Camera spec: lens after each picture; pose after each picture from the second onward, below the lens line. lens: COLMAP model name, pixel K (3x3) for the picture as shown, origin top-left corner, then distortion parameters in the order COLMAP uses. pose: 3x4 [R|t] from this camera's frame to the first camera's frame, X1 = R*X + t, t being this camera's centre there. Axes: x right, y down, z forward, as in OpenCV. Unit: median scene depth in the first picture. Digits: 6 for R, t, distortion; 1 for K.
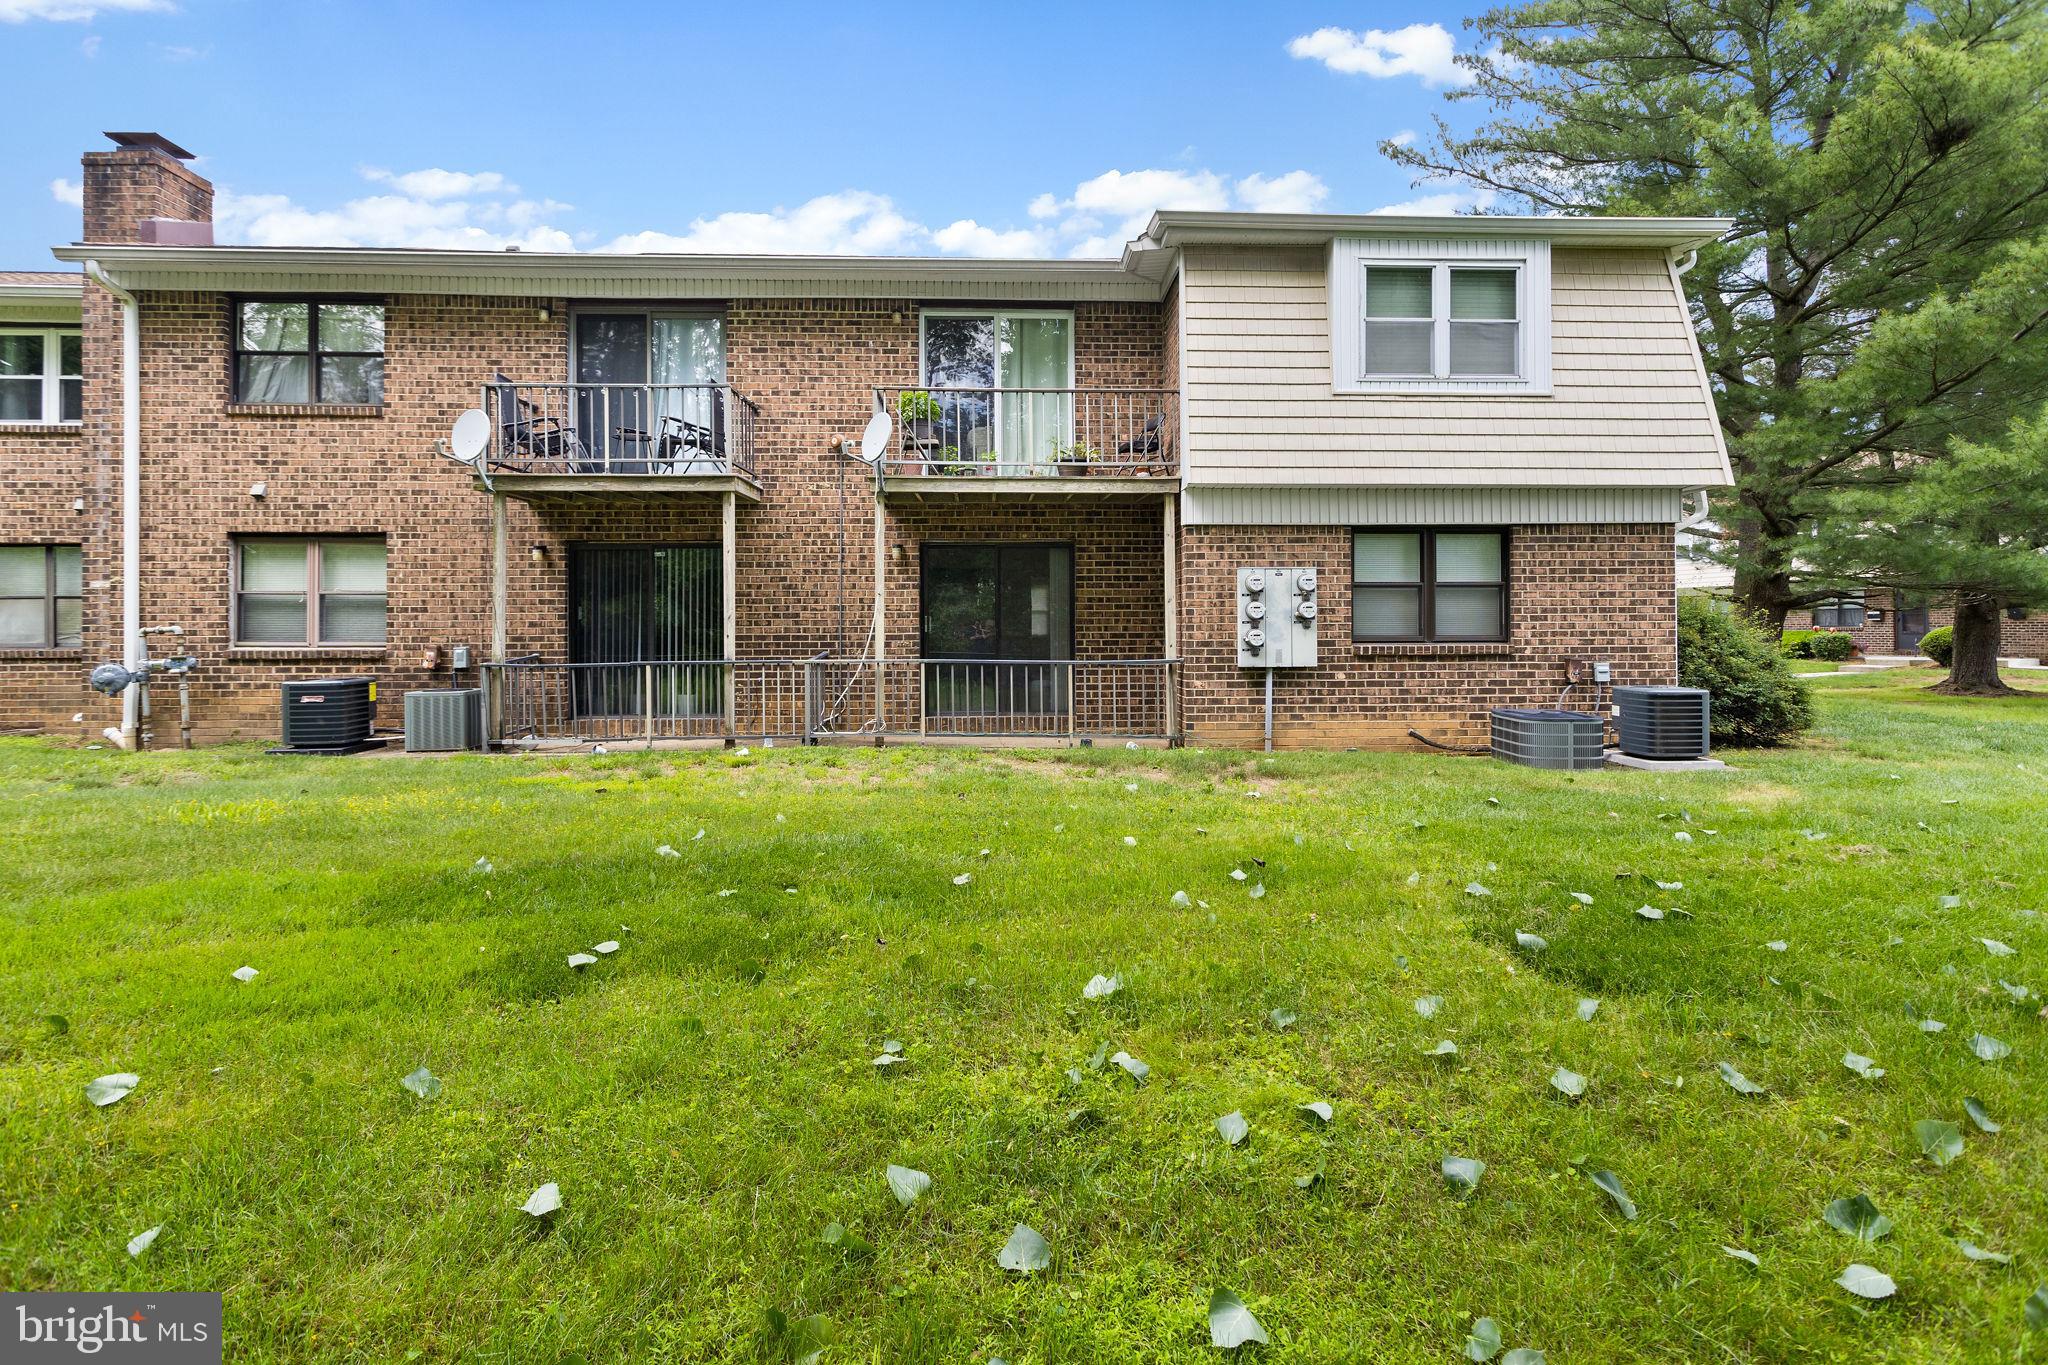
lens RADIAL K [[968.9, 0, 1028.9], [0, 968.9, 631.3], [0, 0, 1]] dist [0.002337, 0.000483]
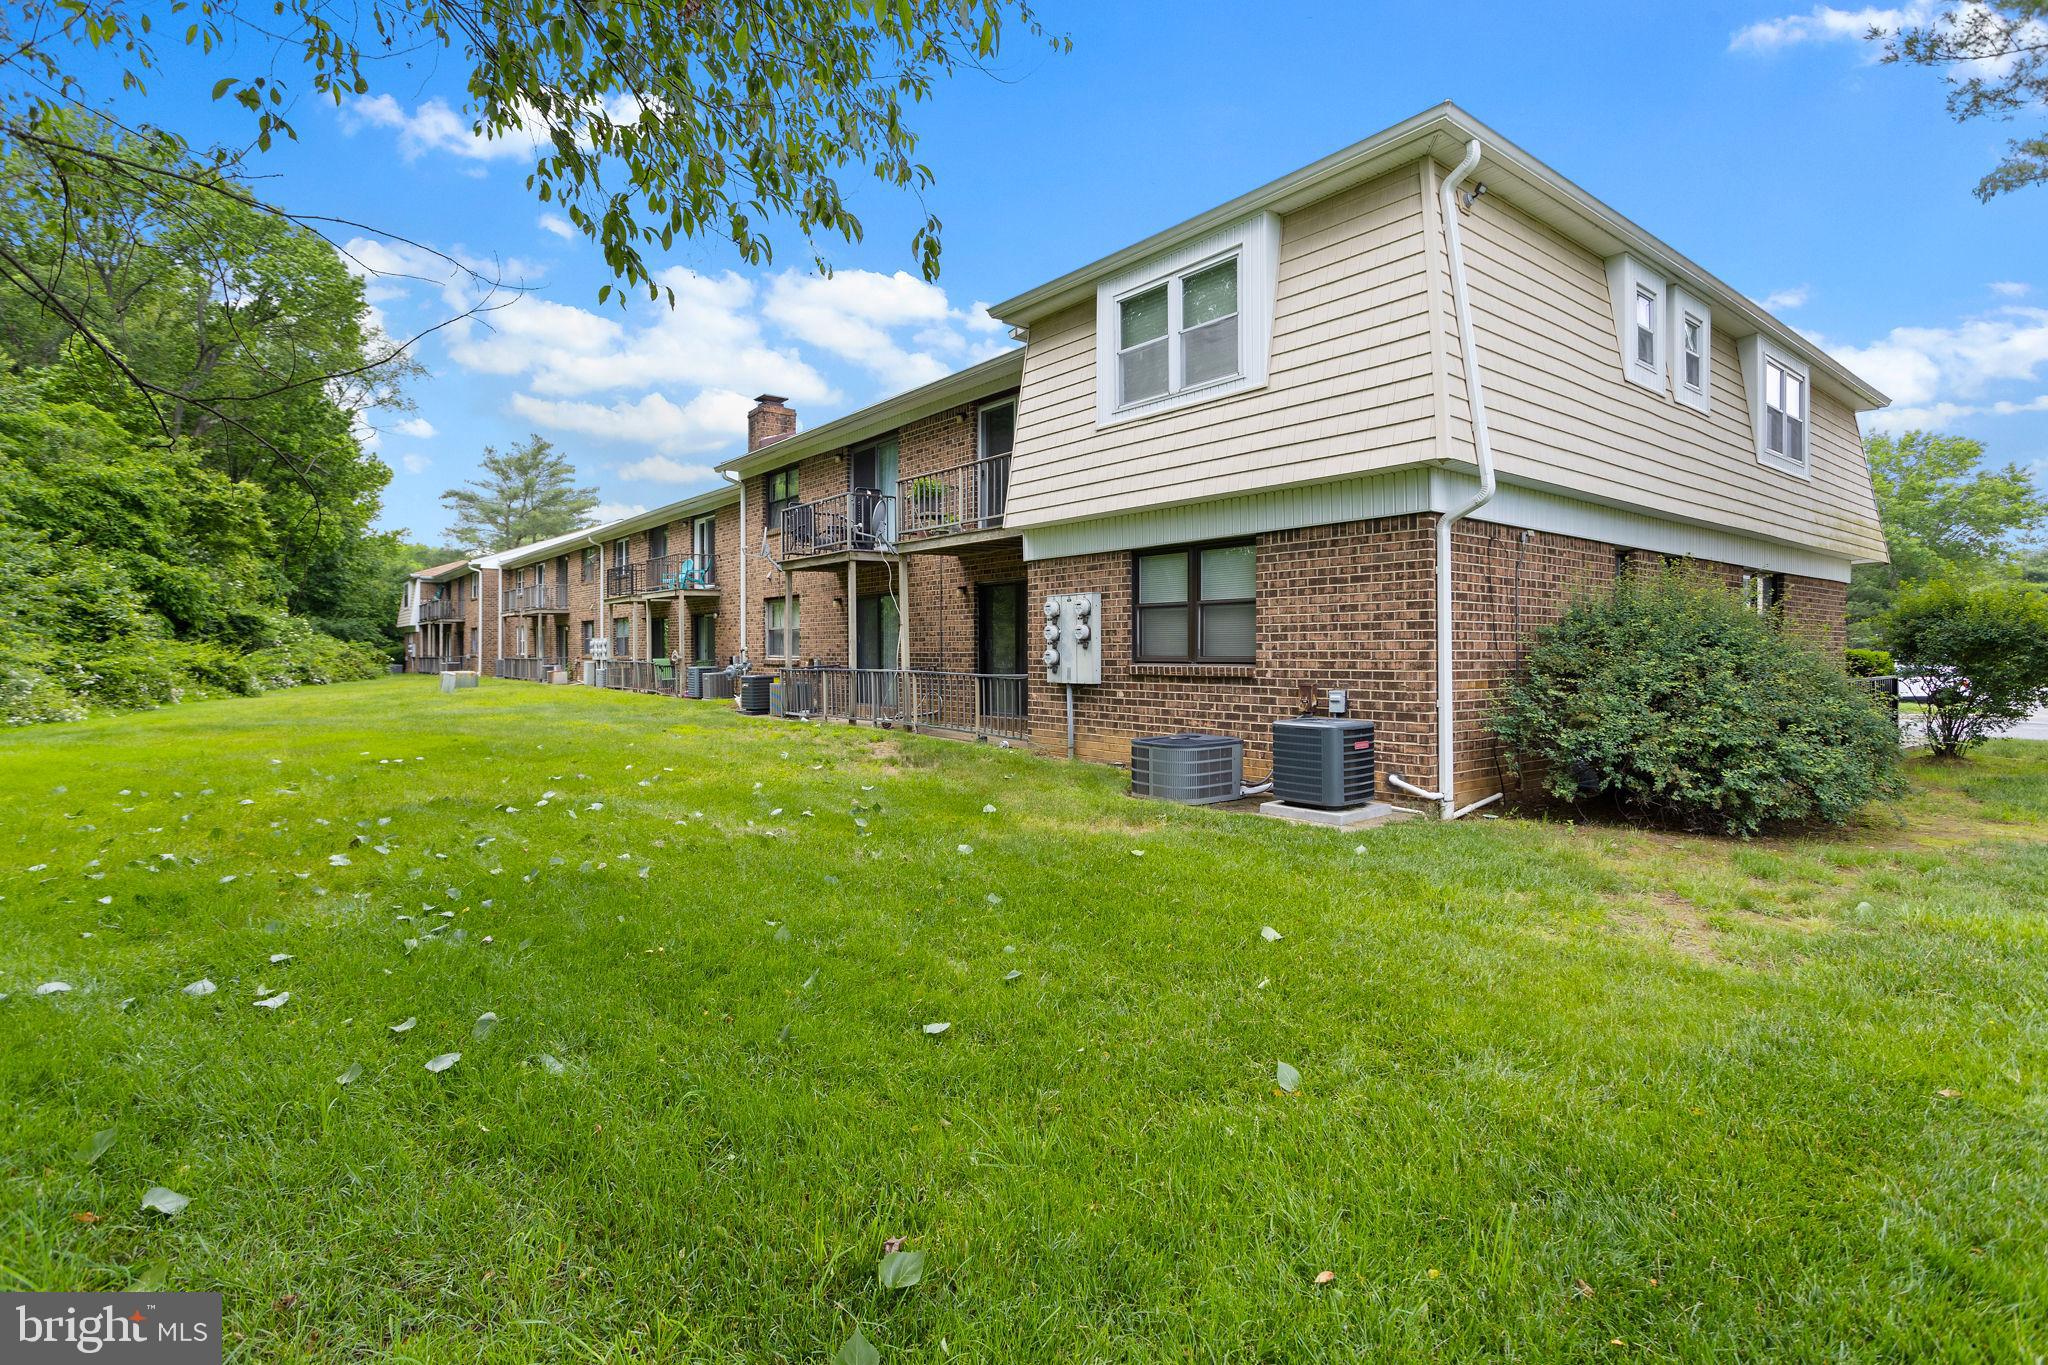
lens RADIAL K [[968.9, 0, 1028.9], [0, 968.9, 631.3], [0, 0, 1]] dist [0.002337, 0.000483]
pose [[0.596585, -0.012849, -0.802447, 1.100773], [0.011683, 0.999905, -0.007325, -0.015296], [0.802465, -0.005005, 0.596679, 0.291116]]
